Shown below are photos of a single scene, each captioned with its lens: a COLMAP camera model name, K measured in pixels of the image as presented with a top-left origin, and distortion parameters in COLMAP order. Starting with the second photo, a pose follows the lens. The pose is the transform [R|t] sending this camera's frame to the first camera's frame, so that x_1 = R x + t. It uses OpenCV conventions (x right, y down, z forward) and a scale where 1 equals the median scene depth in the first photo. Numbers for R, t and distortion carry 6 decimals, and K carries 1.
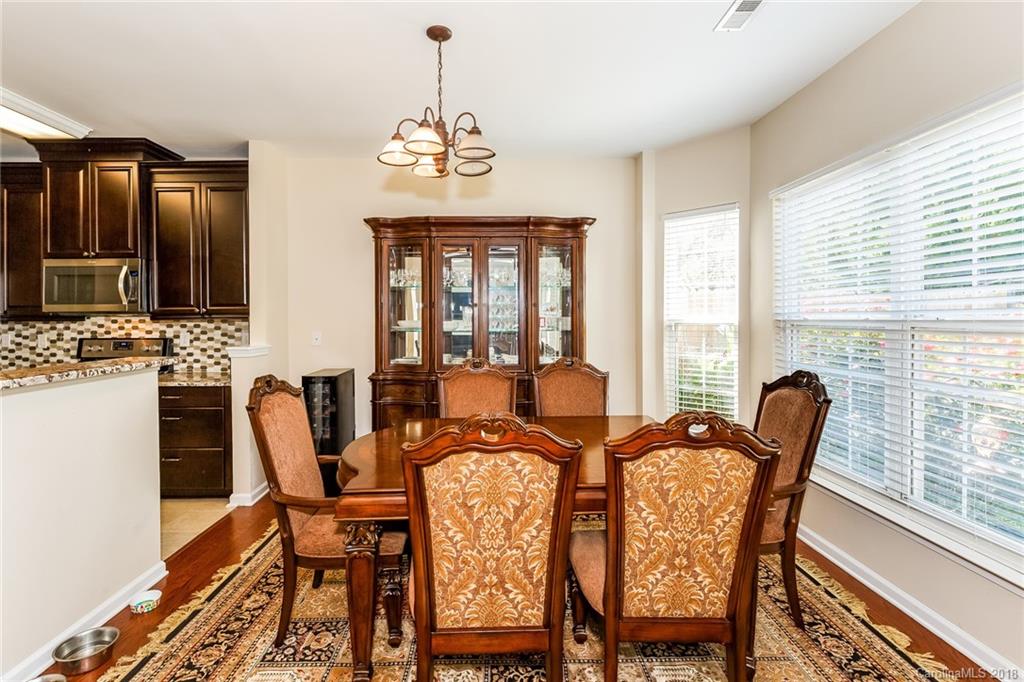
lens RADIAL K [[467.9, 0, 497.8], [0, 467.9, 317.2], [0, 0, 1]] dist [0.008839, -0.005798]
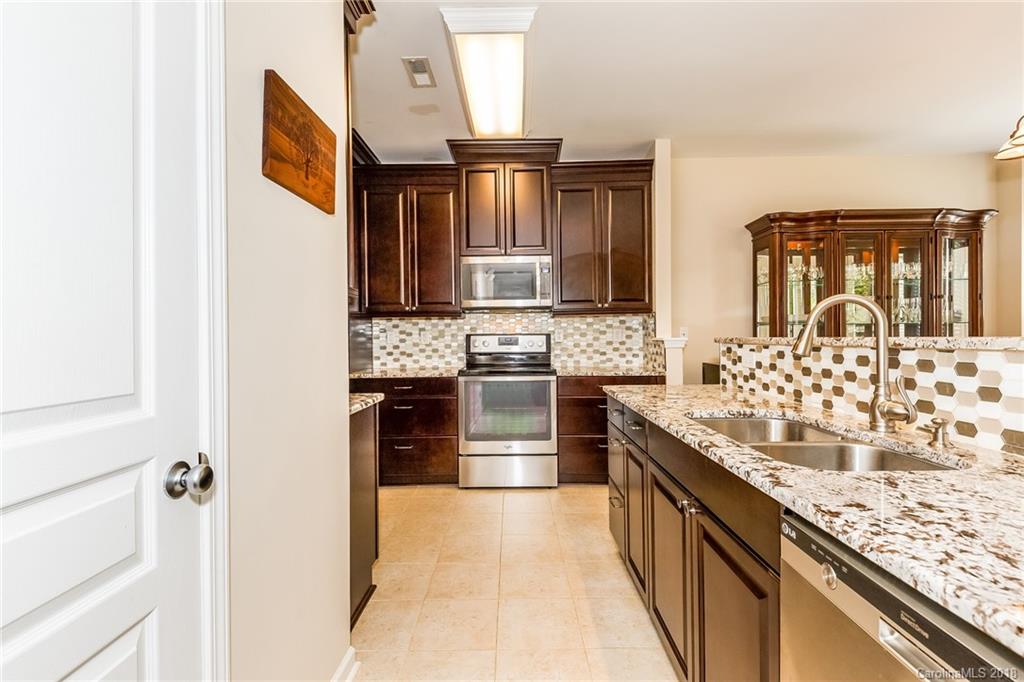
lens RADIAL K [[467.9, 0, 497.1], [0, 467.9, 340.4], [0, 0, 1]] dist [0.008839, -0.005798]
pose [[0.999419, -0.004570, -0.033764, -0.824655], [0.004968, 0.999919, 0.011702, 0.049045], [0.033708, -0.011863, 0.999361, -0.044838]]
